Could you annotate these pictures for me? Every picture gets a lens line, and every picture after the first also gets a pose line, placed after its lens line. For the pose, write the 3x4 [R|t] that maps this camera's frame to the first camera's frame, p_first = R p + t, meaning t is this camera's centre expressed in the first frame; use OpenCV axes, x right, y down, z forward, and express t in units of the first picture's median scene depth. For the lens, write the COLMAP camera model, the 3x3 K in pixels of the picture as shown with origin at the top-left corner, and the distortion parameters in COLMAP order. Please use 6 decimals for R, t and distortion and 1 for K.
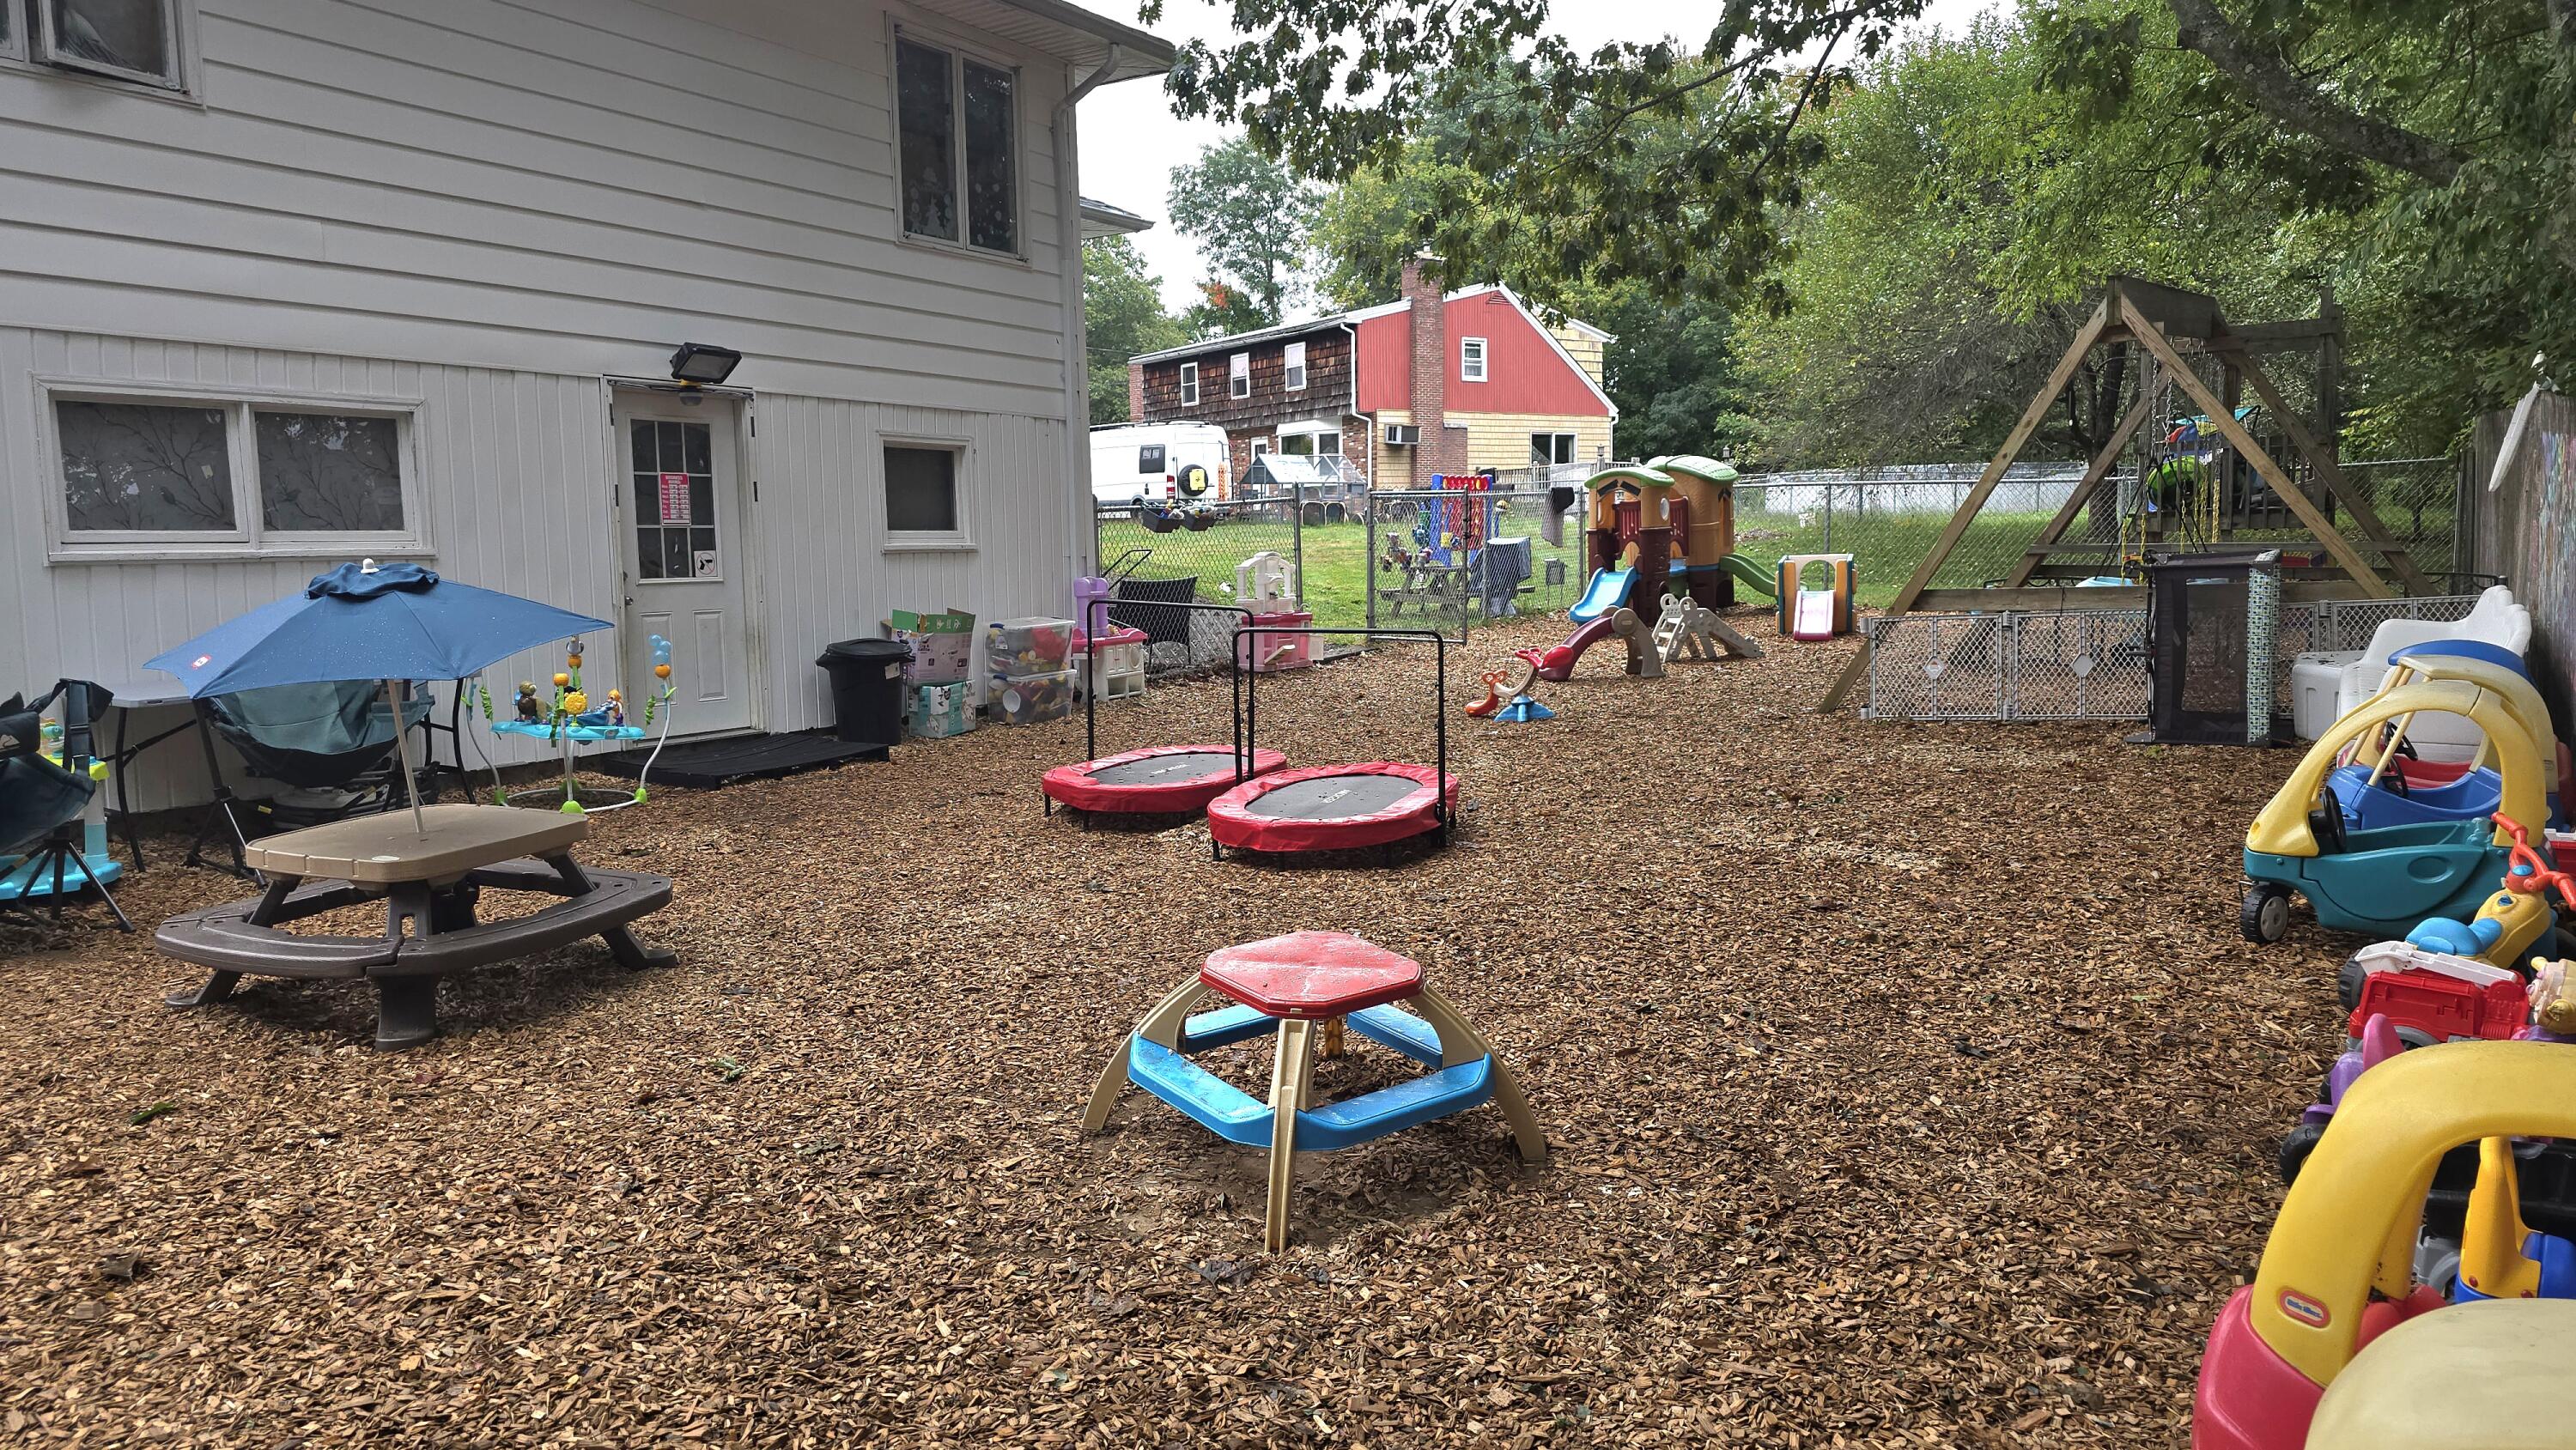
lens RADIAL K [[1748.0, 0, 1291.0], [0, 1748.0, 733.1], [0, 0, 1]] dist [0.053919, -0.011918]
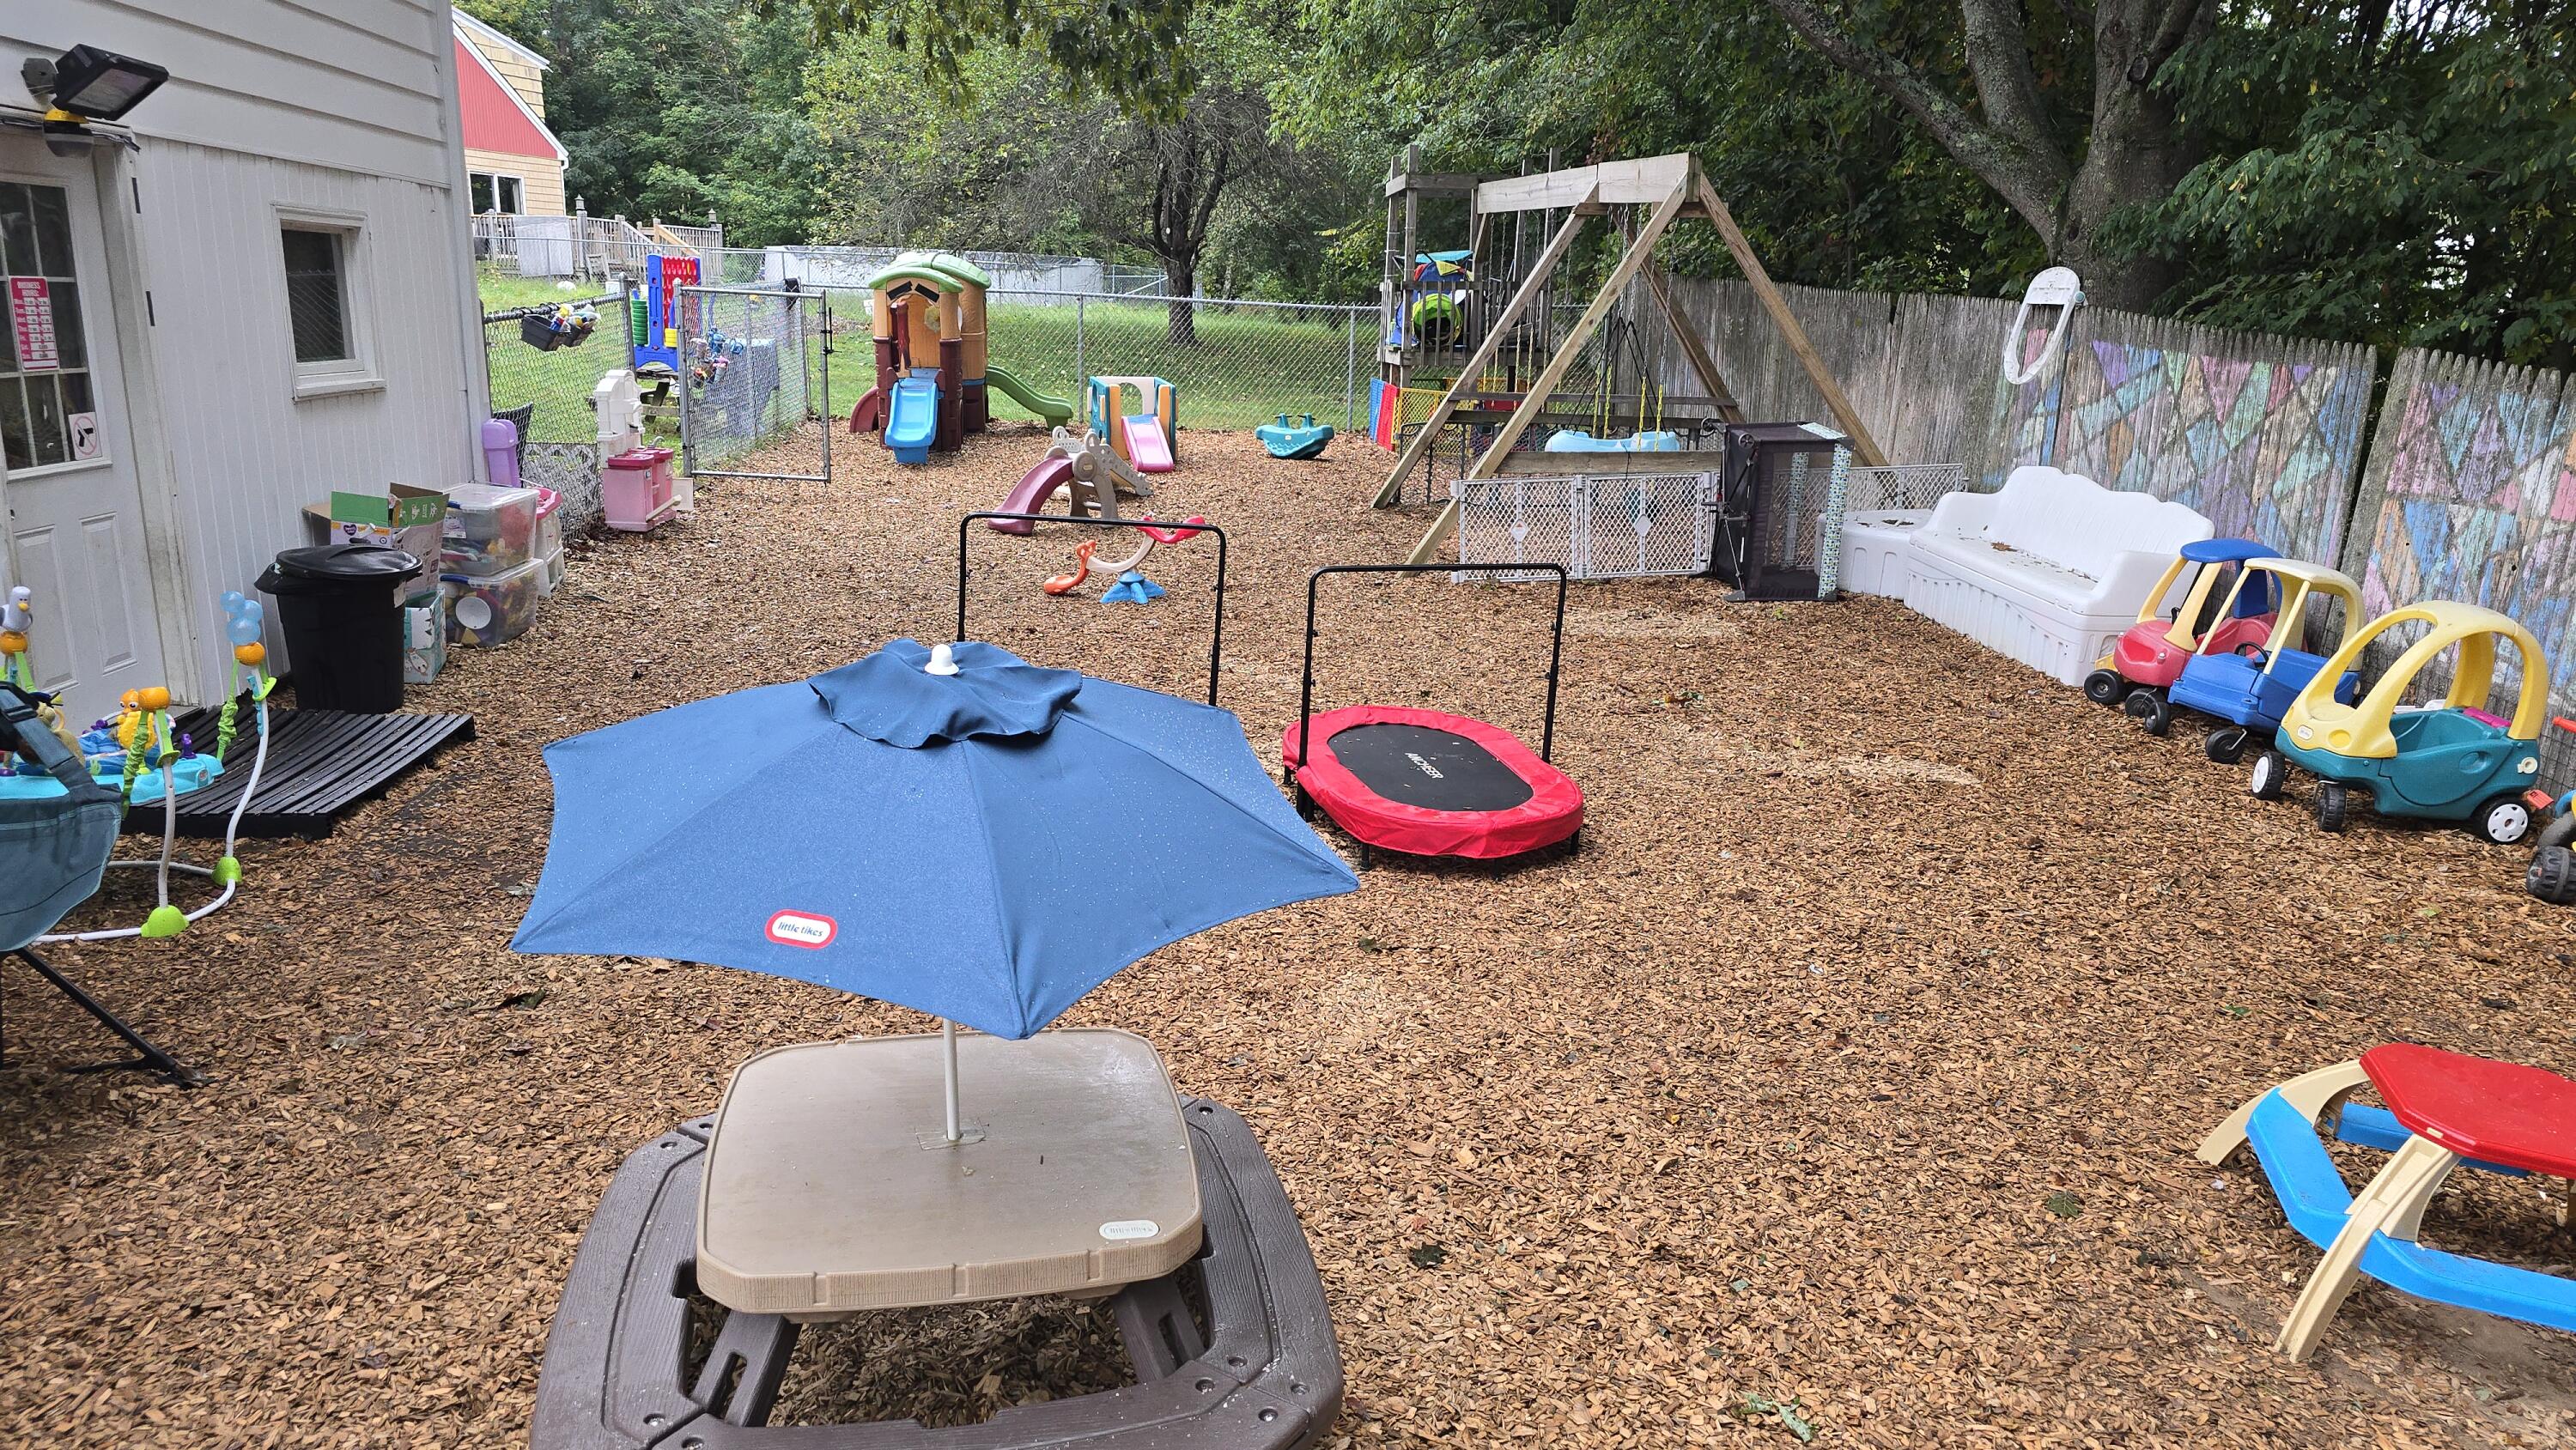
lens RADIAL K [[1748.0, 0, 1282.5], [0, 1748.0, 732.4], [0, 0, 1]] dist [0.053919, -0.011918]
pose [[0.794968, -0.108152, 0.596933, -0.328794], [0.026938, 0.989303, 0.143367, -0.063308], [-0.606053, -0.097892, 0.789377, 0.247974]]
